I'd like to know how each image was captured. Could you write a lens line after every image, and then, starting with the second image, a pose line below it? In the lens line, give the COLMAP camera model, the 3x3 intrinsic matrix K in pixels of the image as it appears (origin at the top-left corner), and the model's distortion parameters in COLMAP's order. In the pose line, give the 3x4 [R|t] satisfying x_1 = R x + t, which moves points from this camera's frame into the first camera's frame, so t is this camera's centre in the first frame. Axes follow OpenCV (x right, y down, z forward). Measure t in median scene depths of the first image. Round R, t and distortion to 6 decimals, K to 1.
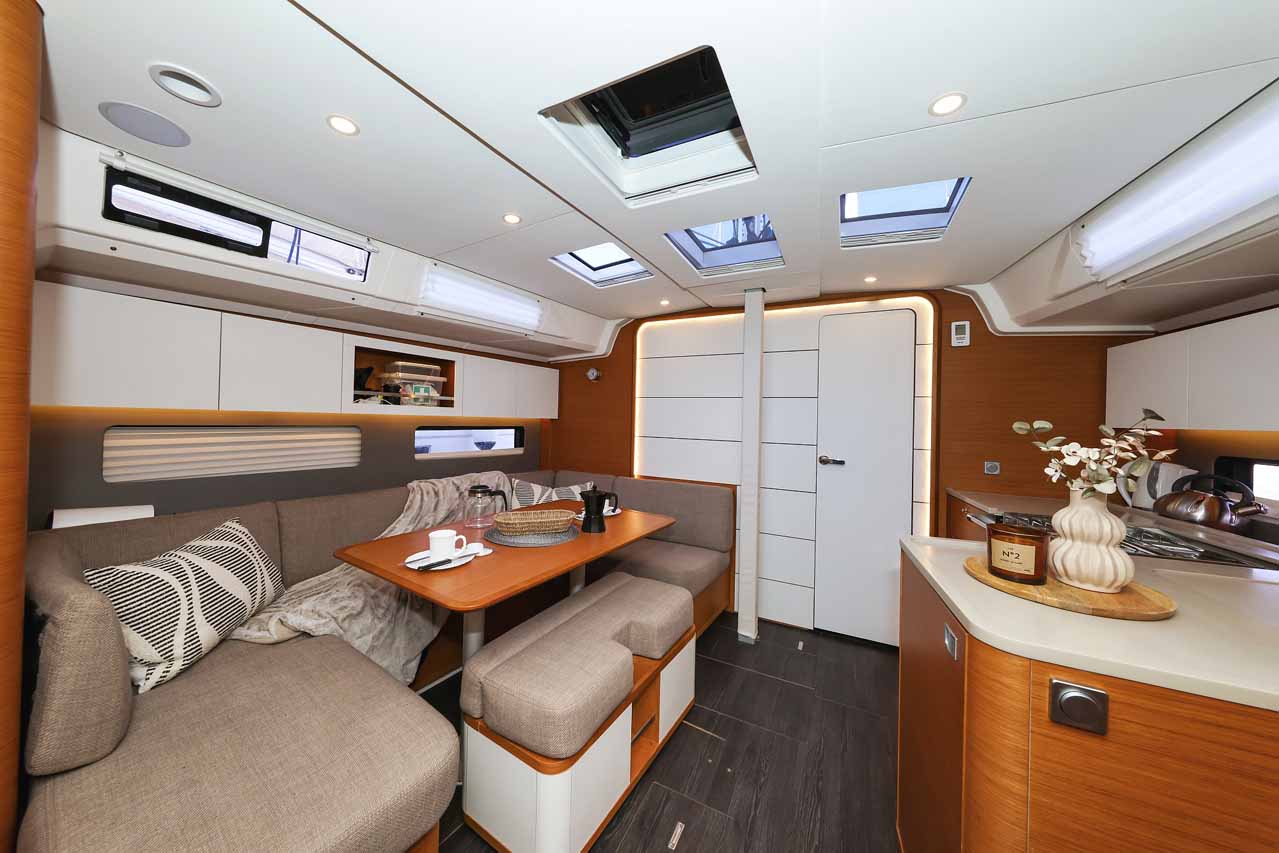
lens RADIAL K [[422.0, 0, 591.5], [0, 422.0, 414.6], [0, 0, 1]] dist [-0.000024, -0.000096]
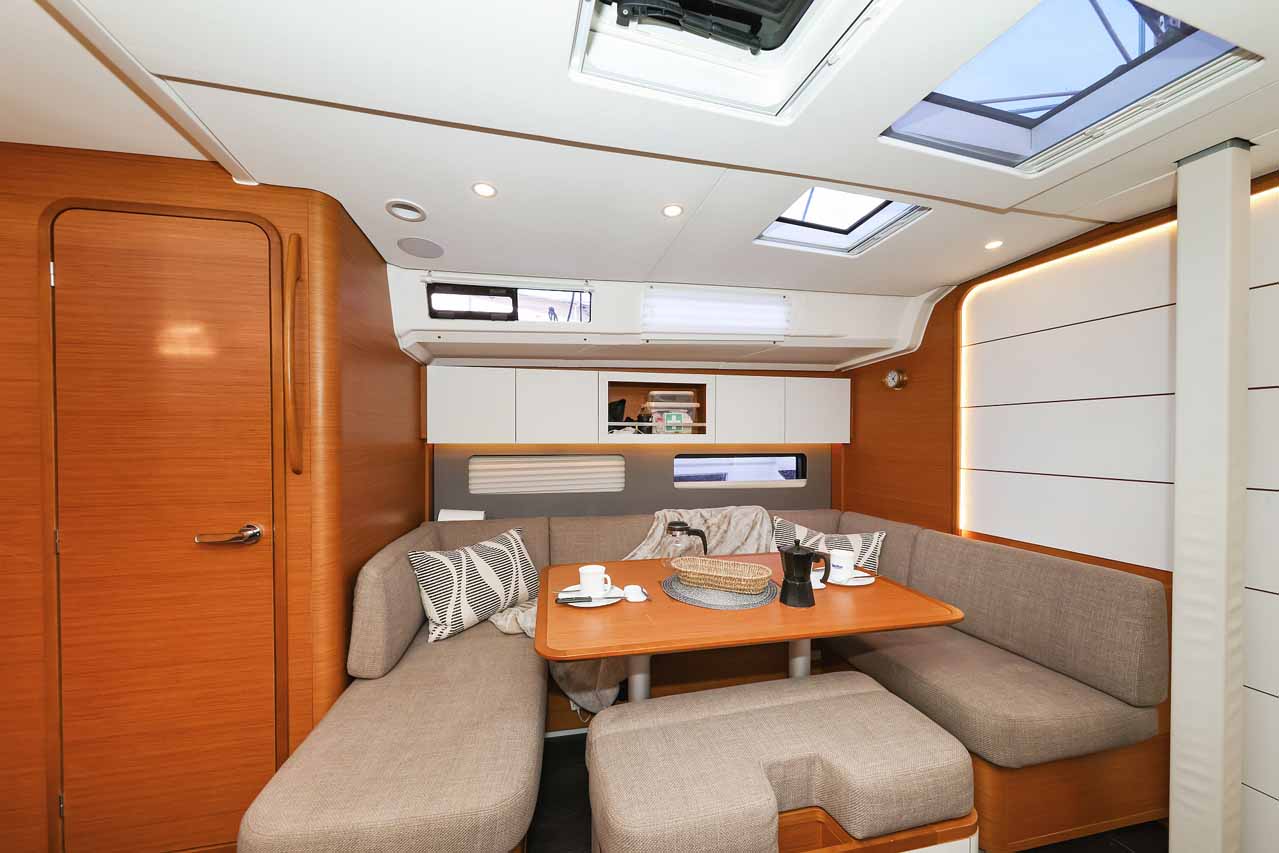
lens RADIAL K [[433.7, 0, 612.7], [0, 433.7, 443.2], [0, 0, 1]] dist [-0.000024, -0.000040]
pose [[0.718051, -0.020671, -0.695683, 0.257204], [0.026979, 0.999634, -0.001856, -0.000542], [0.695467, -0.017437, 0.718346, 0.228168]]
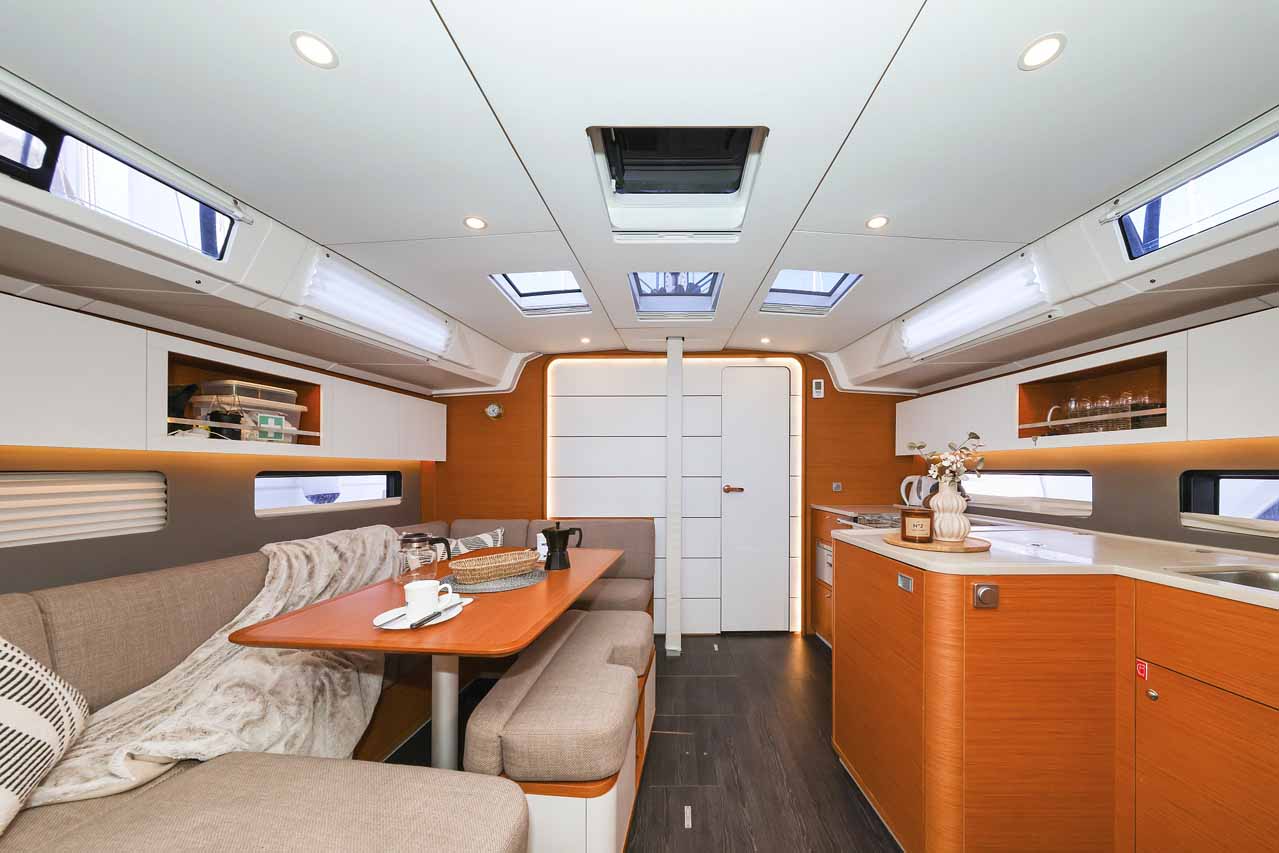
lens RADIAL K [[444.9, 0, 636.8], [0, 444.9, 470.7], [0, 0, 1]] dist [-0.000968, -0.000157]
pose [[0.882686, -0.020668, 0.469508, -0.267301], [0.015336, 0.999767, 0.015177, 0.034366], [-0.469713, -0.006196, 0.882798, 0.016446]]
